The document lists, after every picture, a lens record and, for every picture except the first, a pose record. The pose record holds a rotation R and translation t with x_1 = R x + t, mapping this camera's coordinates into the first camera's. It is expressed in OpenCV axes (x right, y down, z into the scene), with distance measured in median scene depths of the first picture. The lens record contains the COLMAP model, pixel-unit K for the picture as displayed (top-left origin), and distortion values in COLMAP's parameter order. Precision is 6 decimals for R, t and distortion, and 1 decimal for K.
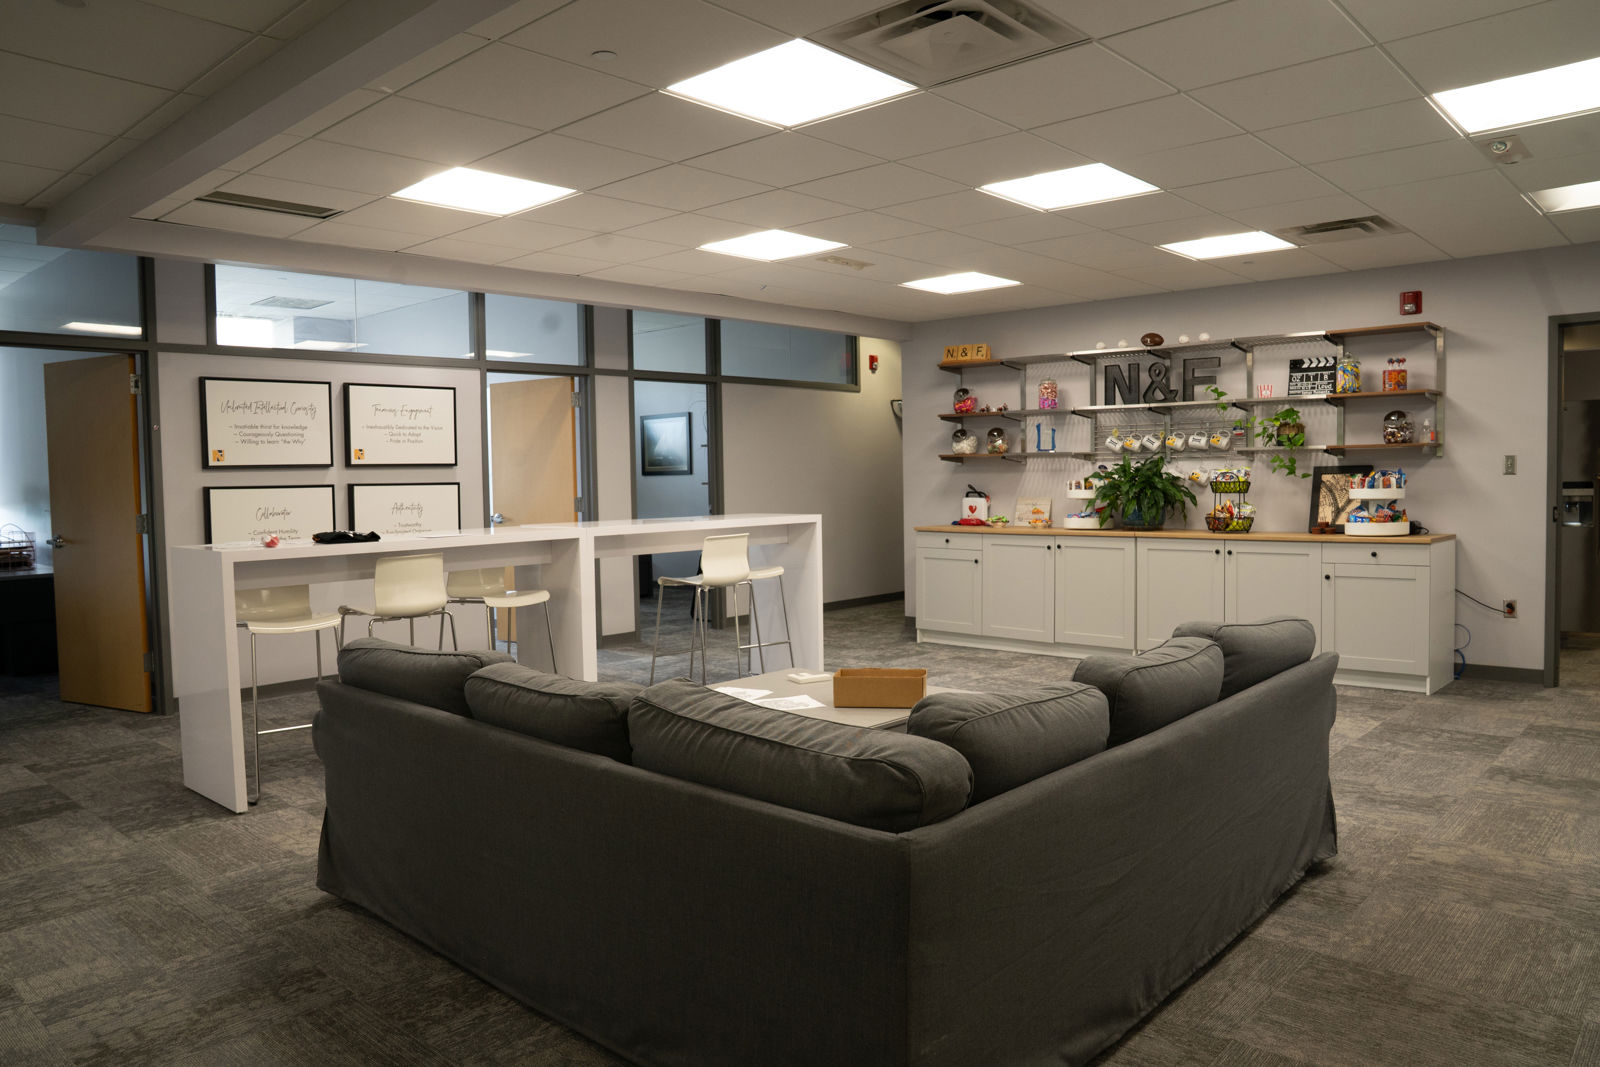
lens RADIAL K [[1120.4, 0, 800.0], [0, 1120.4, 533.5], [0, 0, 1]] dist [-0.130307, 0.093616]
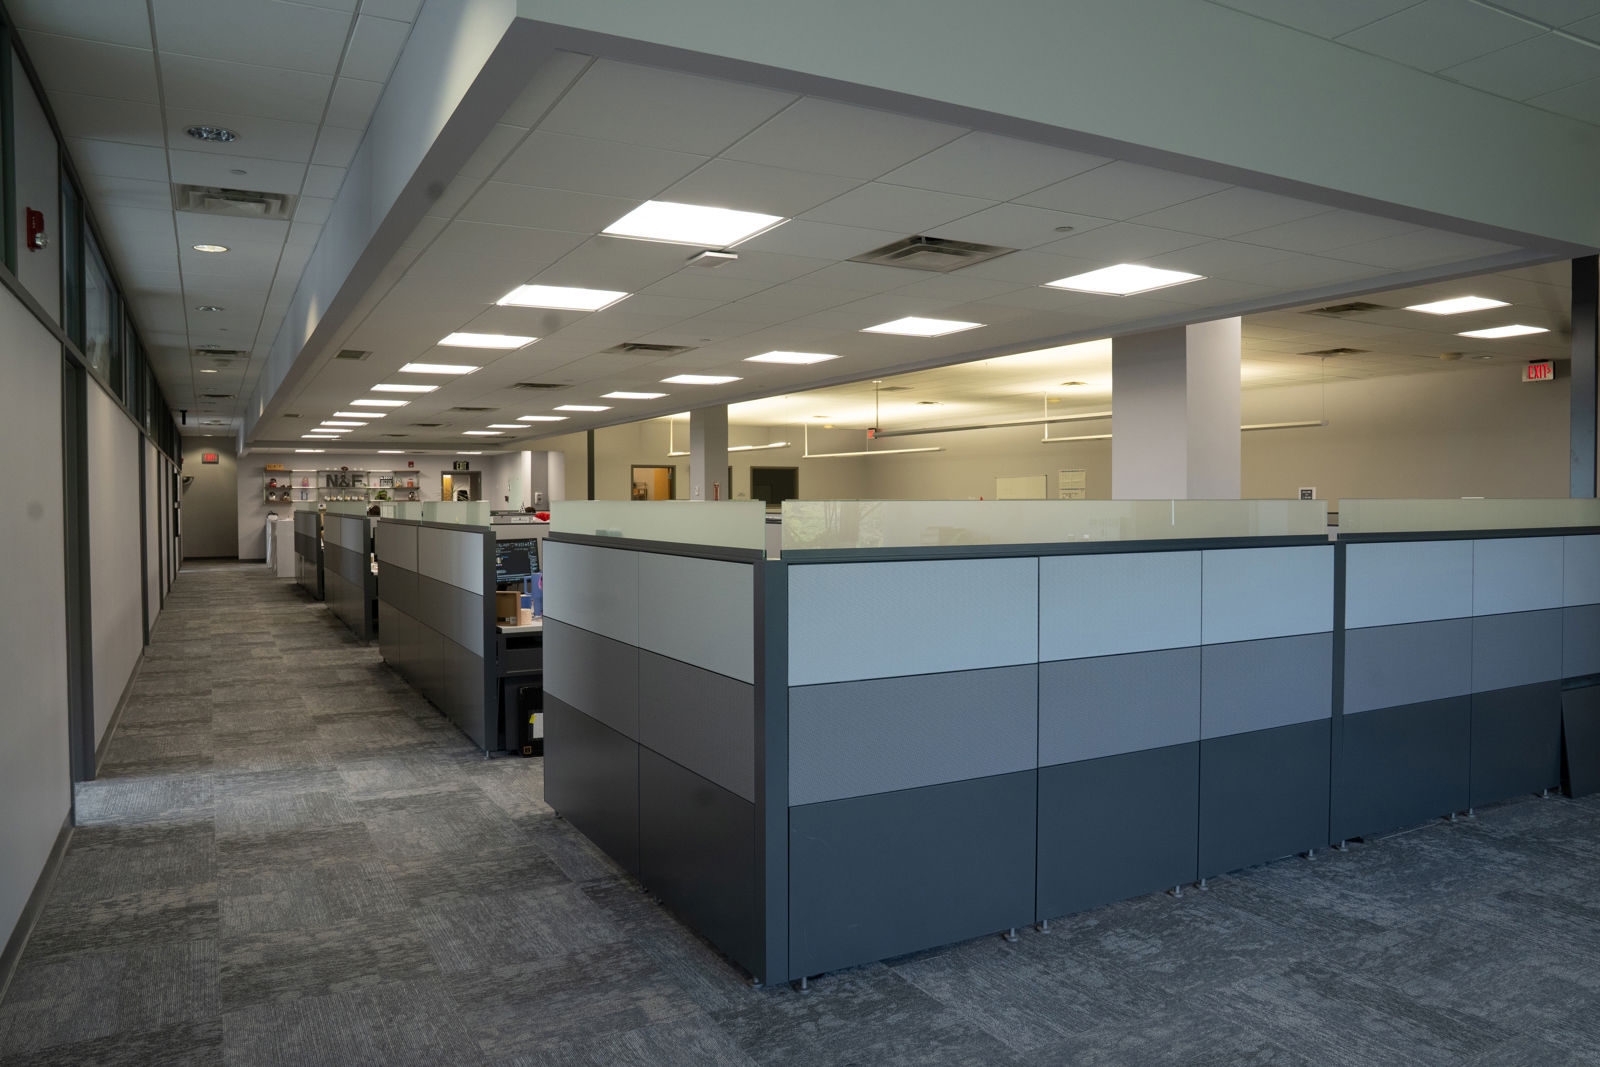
lens RADIAL K [[1120.4, 0, 800.0], [0, 1120.4, 533.5], [0, 0, 1]] dist [-0.130307, 0.093616]
pose [[0.332968, -0.009633, 0.942889, -2.540482], [0.049894, 0.998727, -0.007416, 0.128696], [-0.941617, 0.049513, 0.333025, -1.536982]]
